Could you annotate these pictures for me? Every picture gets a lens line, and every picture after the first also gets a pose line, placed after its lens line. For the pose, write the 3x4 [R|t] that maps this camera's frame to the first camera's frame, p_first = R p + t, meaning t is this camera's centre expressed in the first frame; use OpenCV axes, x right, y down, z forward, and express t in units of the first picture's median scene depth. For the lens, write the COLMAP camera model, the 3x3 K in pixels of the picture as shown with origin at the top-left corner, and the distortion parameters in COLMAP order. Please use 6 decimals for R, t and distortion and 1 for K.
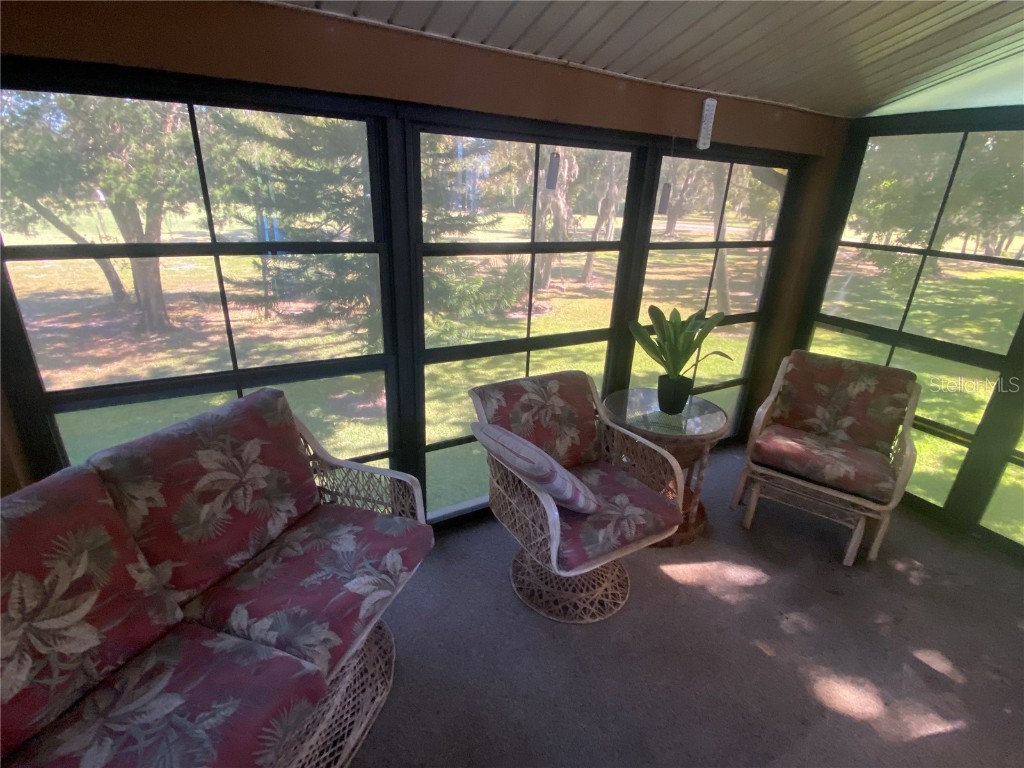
lens RADIAL K [[495.3, 0, 509.3], [0, 495.3, 382.9], [0, 0, 1]] dist [0.018682, -0.017908]
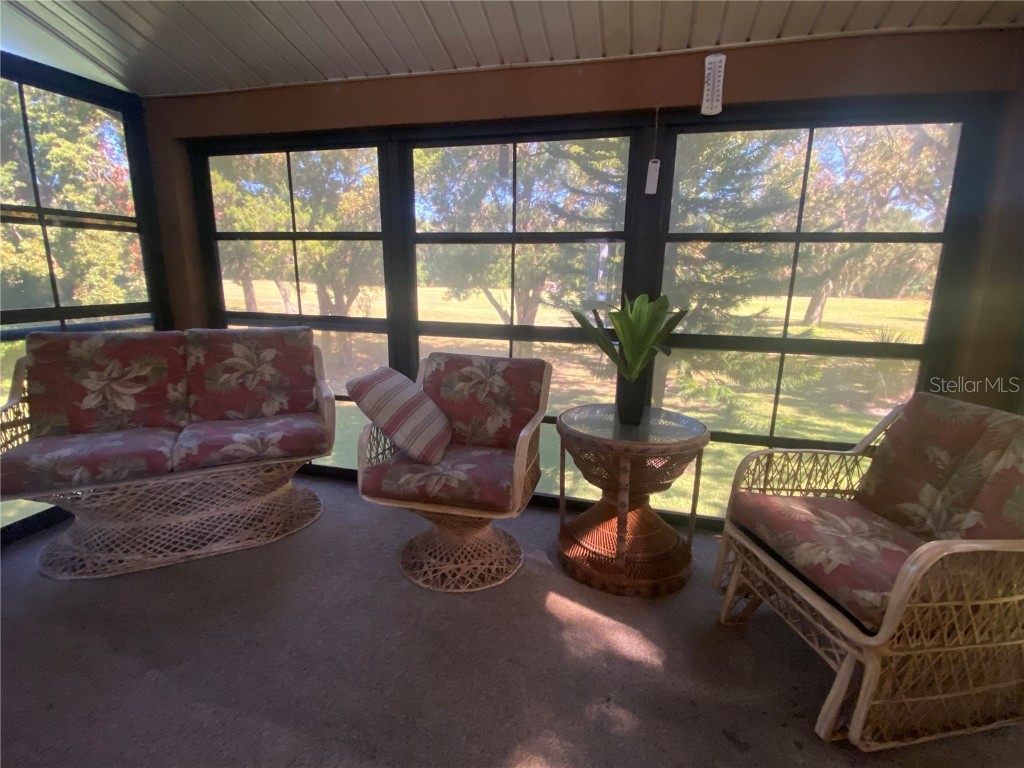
lens RADIAL K [[495.3, 0, 512.4], [0, 495.3, 384.8], [0, 0, 1]] dist [0.018682, -0.017908]
pose [[0.710783, 0.122474, -0.692667, 0.807231], [-0.242042, 0.967177, -0.077361, 0.116192], [0.660457, 0.222641, 0.717096, 0.291732]]
